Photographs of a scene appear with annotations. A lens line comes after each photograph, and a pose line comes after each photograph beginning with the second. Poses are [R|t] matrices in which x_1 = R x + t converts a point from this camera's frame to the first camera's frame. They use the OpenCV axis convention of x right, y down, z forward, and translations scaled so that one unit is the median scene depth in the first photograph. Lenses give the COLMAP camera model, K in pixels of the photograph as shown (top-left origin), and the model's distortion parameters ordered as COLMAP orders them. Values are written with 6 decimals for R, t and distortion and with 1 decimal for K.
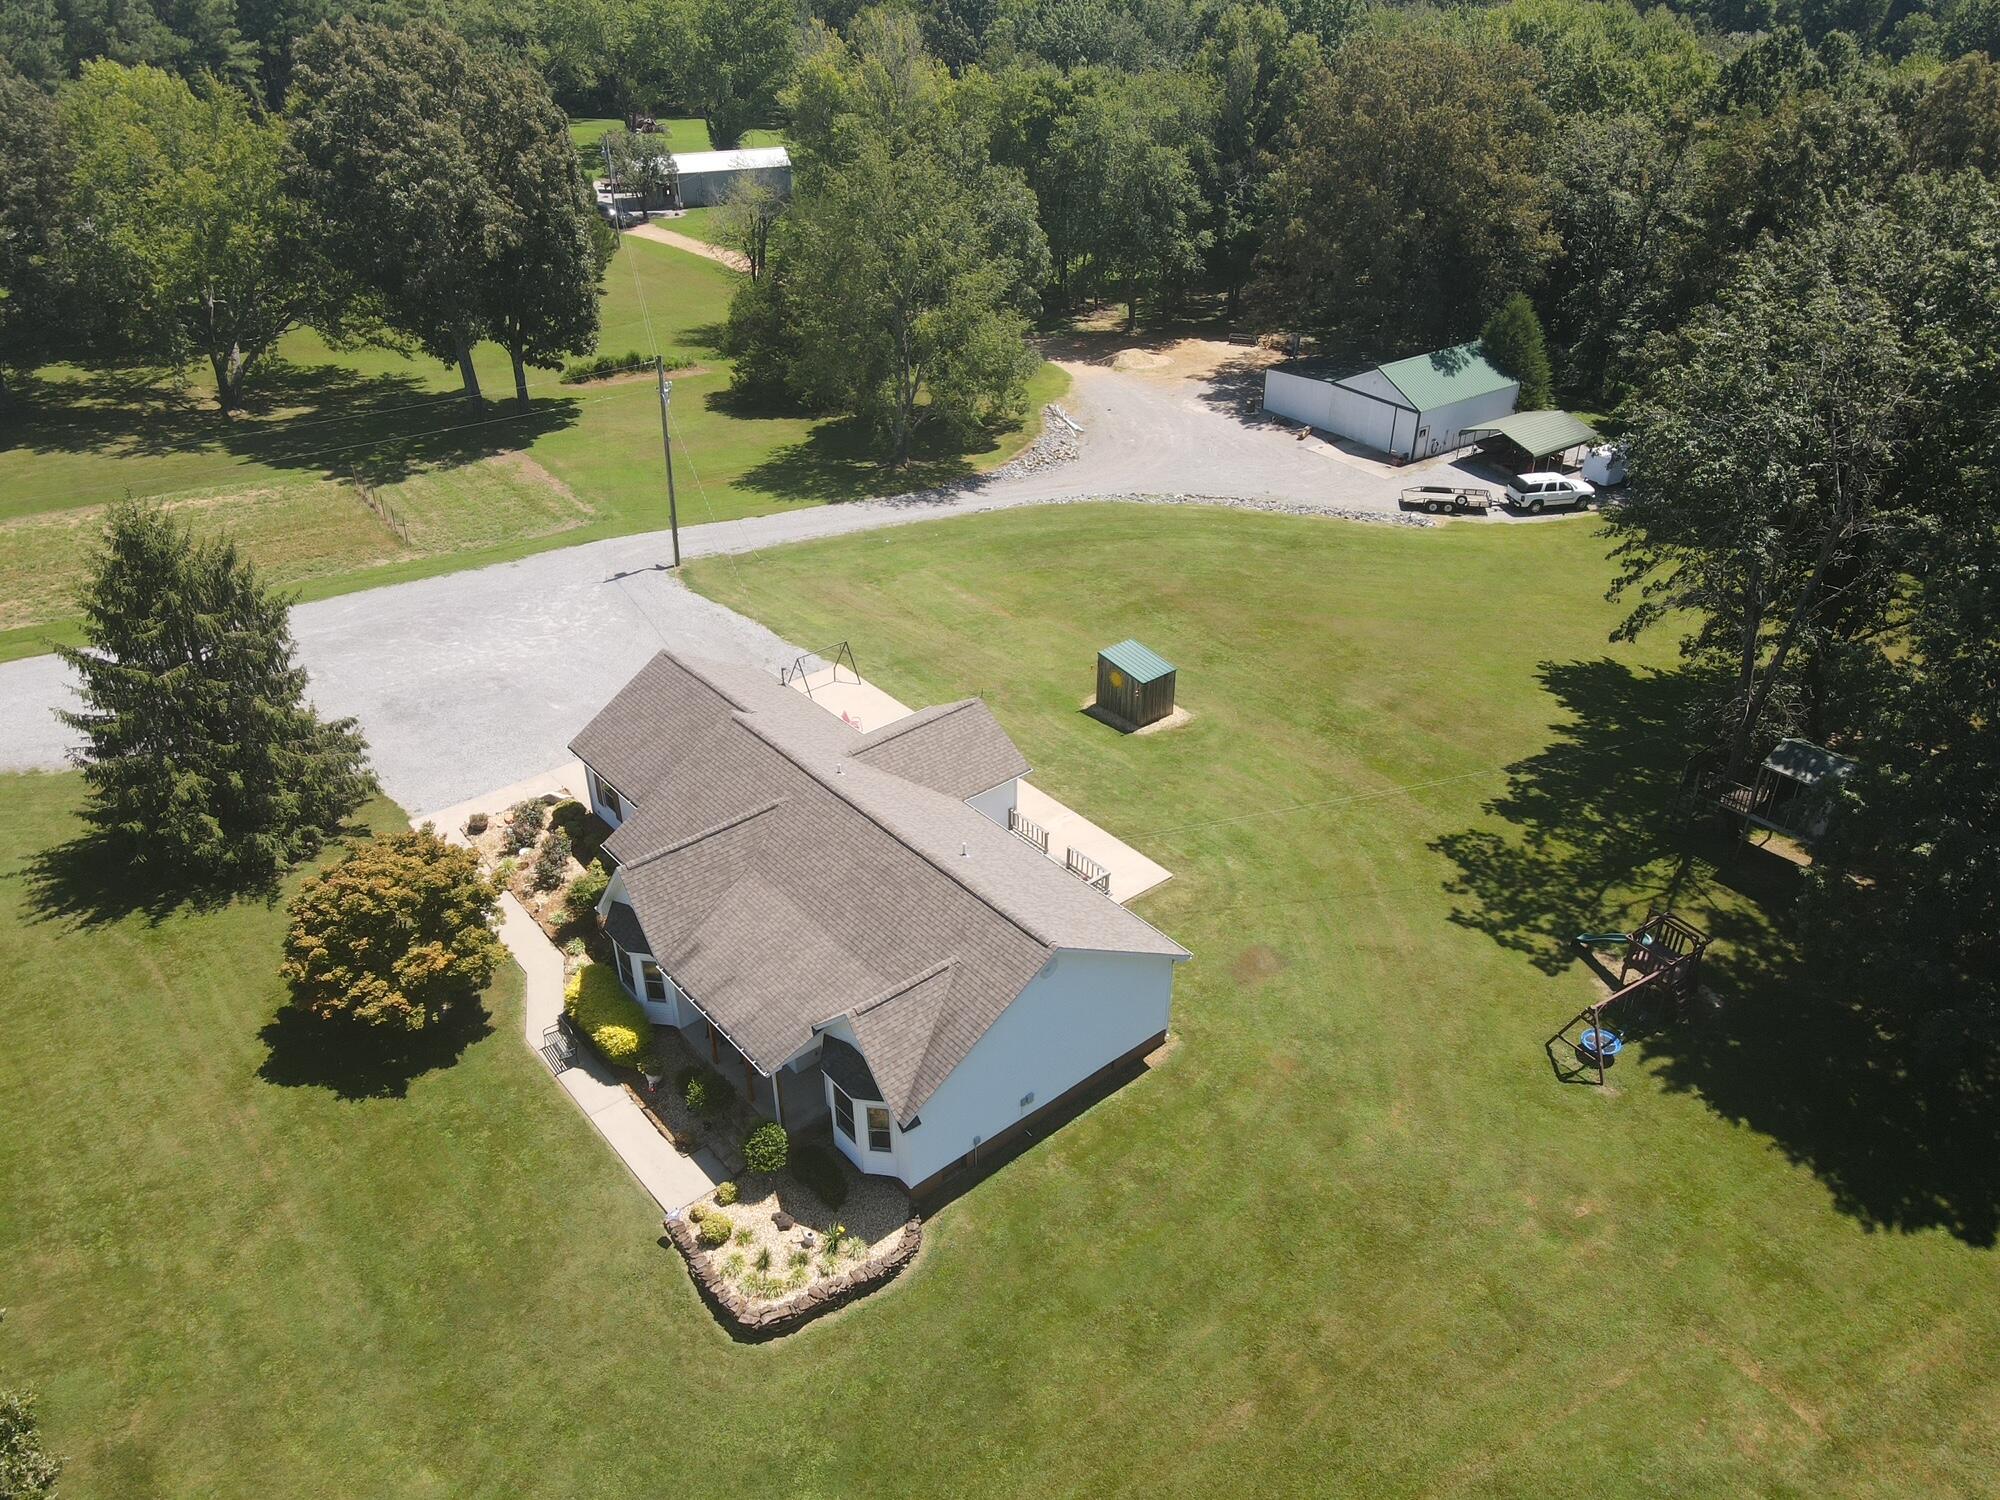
lens RADIAL K [[1467.8, 0, 985.7], [0, 1467.8, 738.5], [0, 0, 1]] dist [0.014158, 0.001532]
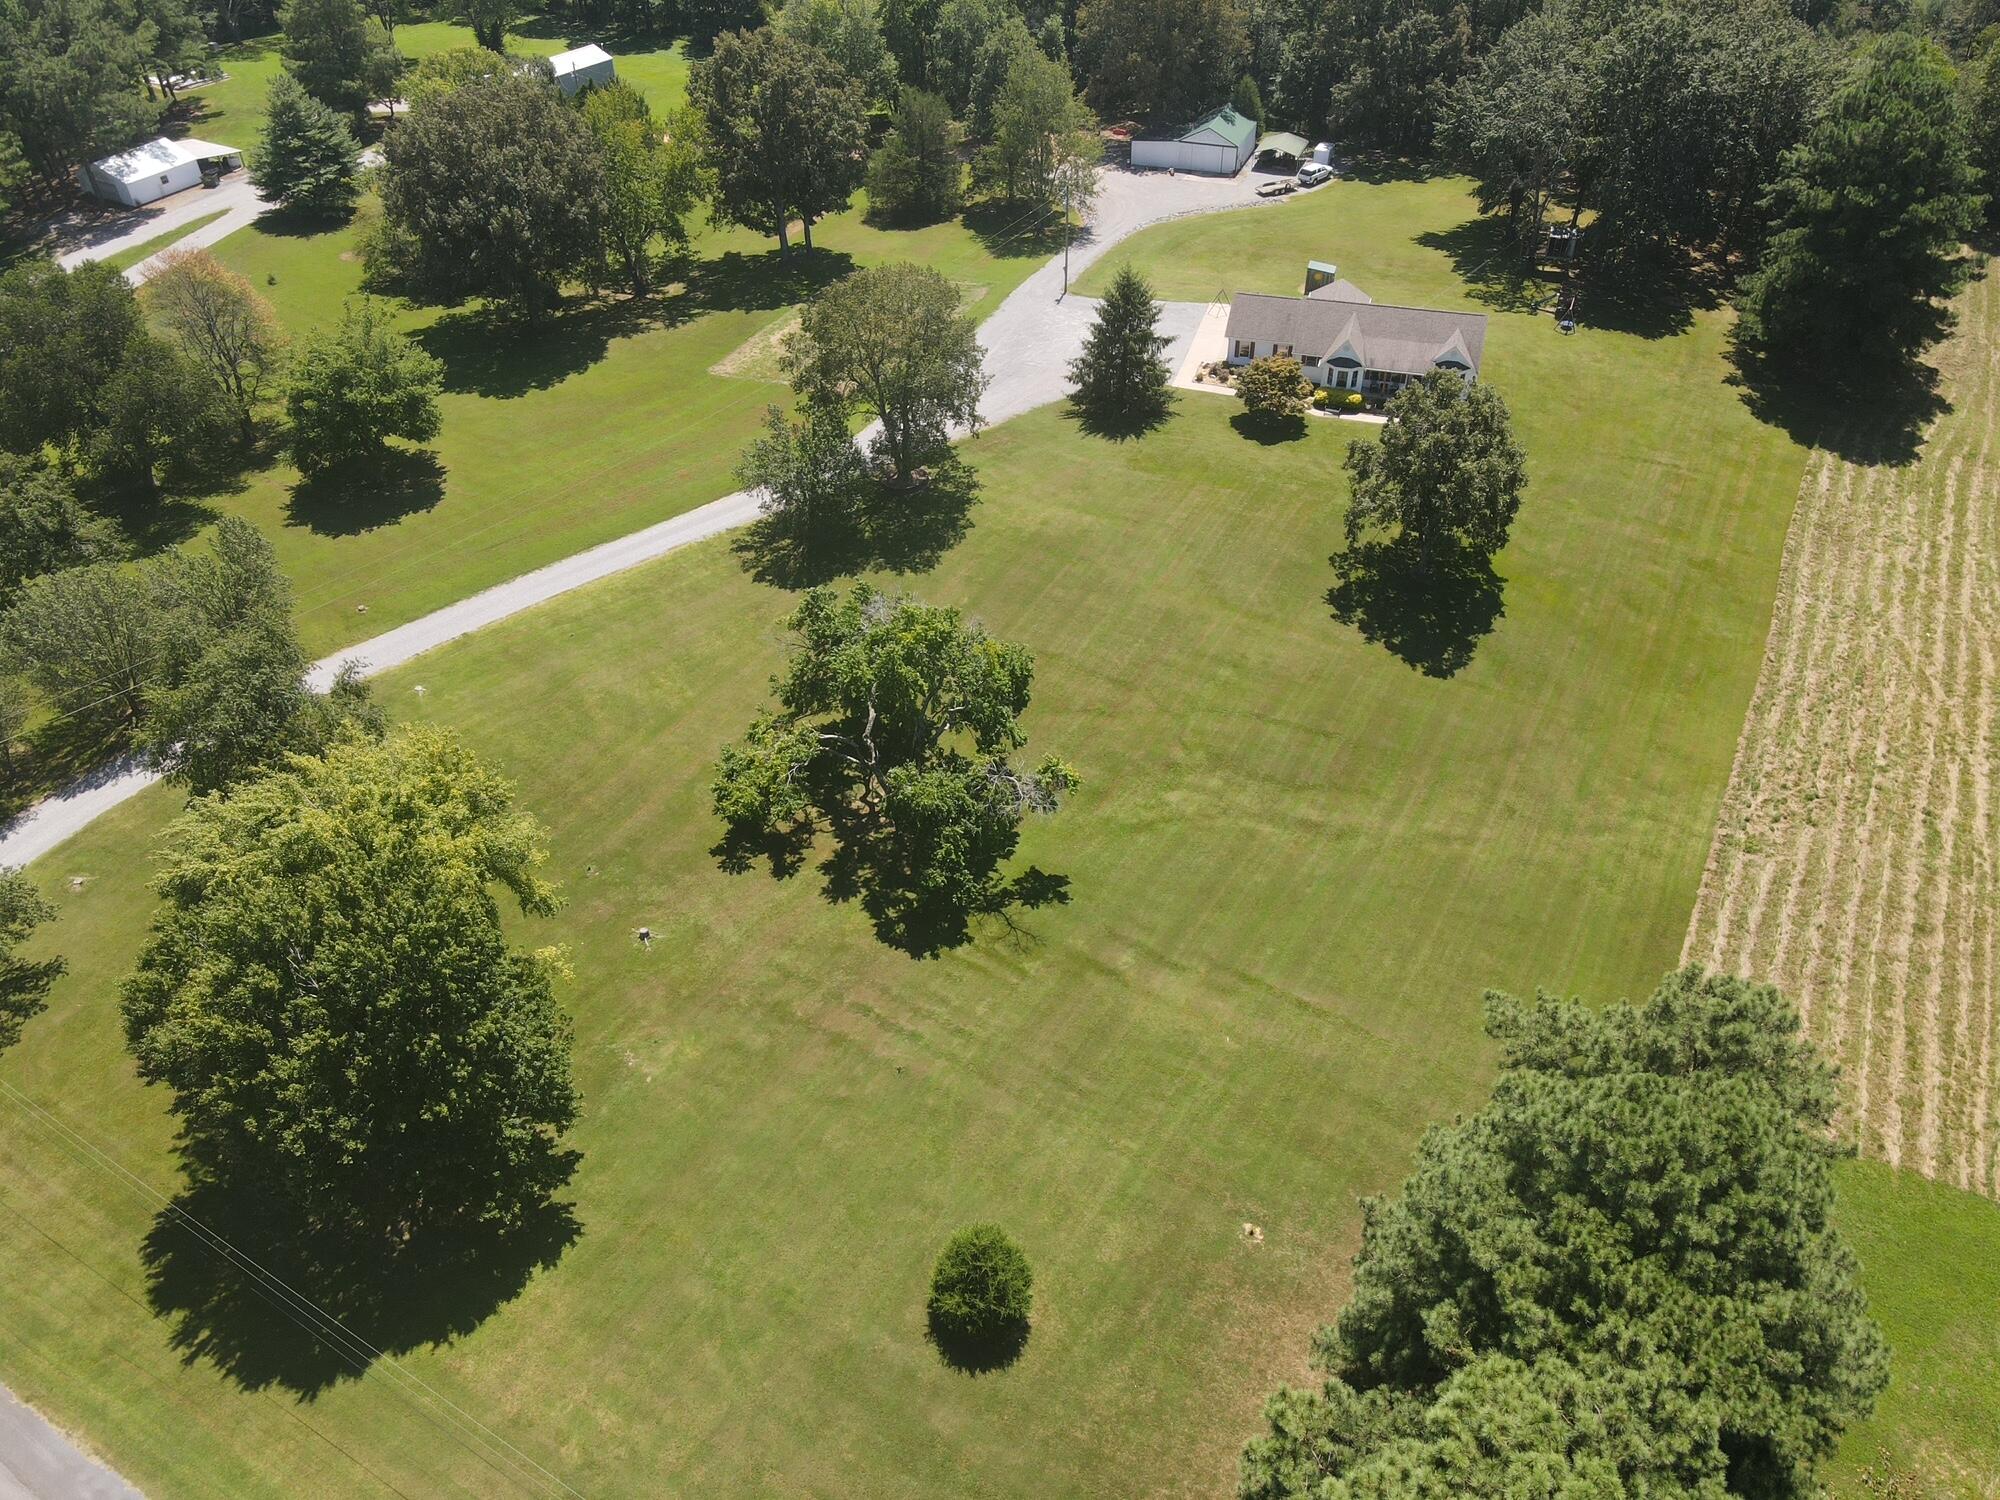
lens RADIAL K [[1467.8, 0, 989.9], [0, 1467.8, 754.0], [0, 0, 1]] dist [0.014158, 0.001532]
pose [[0.833163, -0.367088, 0.413626, -1.002387], [0.300479, 0.928382, 0.218674, -0.001216], [-0.464276, -0.057905, 0.883796, -0.570257]]
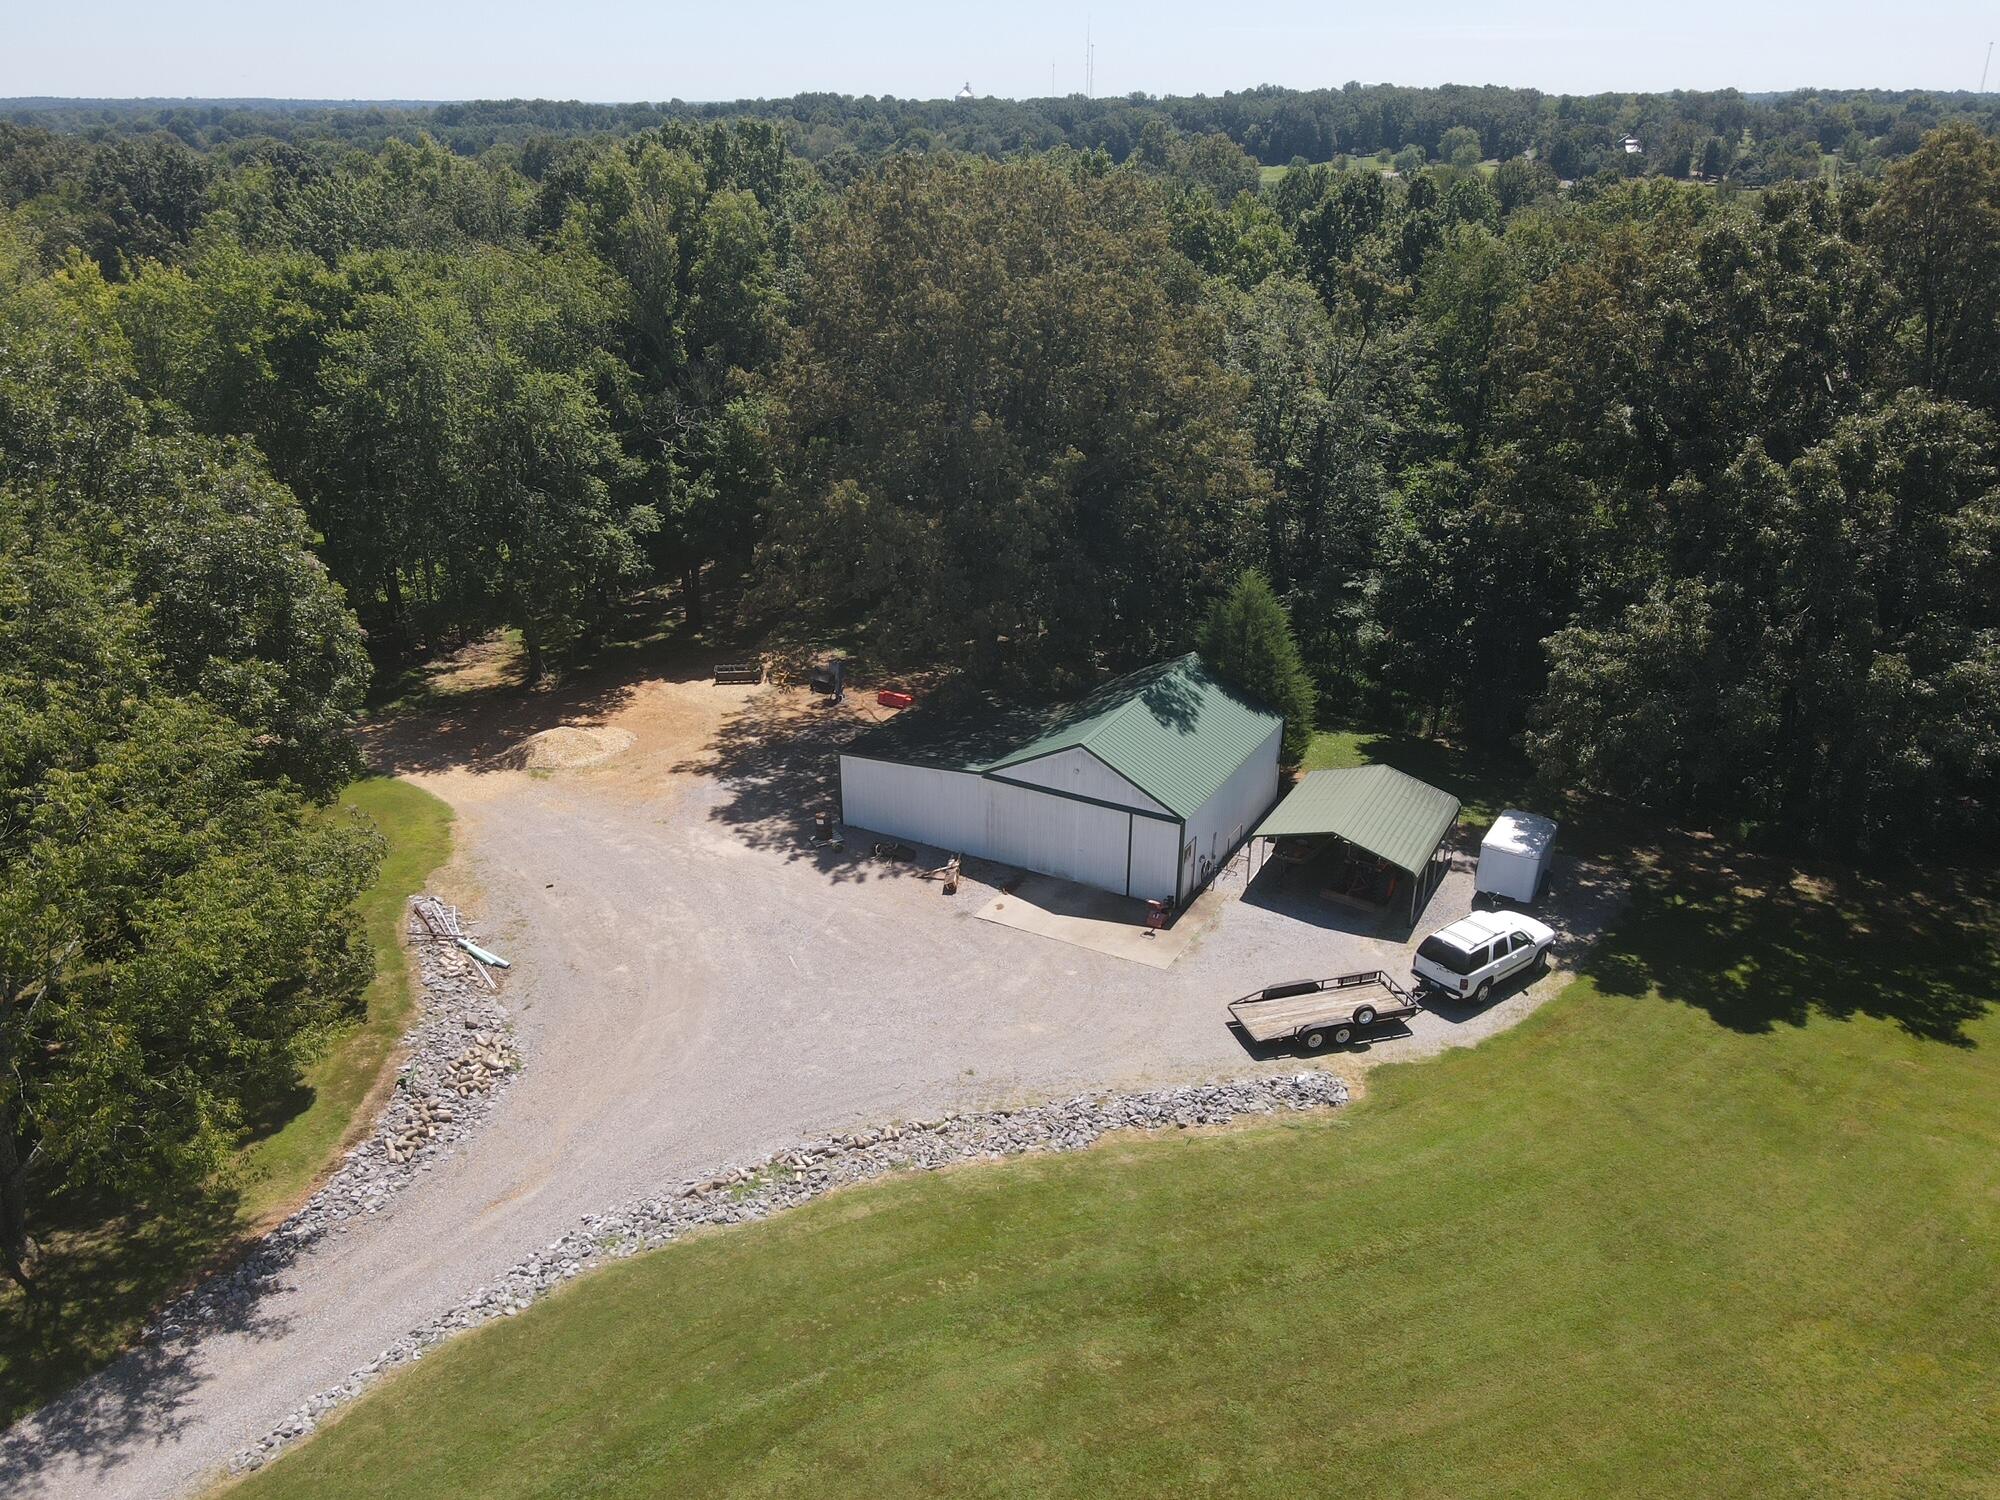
lens RADIAL K [[1467.8, 0, 984.4], [0, 1467.8, 740.8], [0, 0, 1]] dist [0.014158, 0.001532]
pose [[0.902044, -0.166304, 0.398320, 0.029313], [0.219990, 0.971082, -0.092753, -0.201912], [-0.371376, 0.171294, 0.912545, 0.513358]]
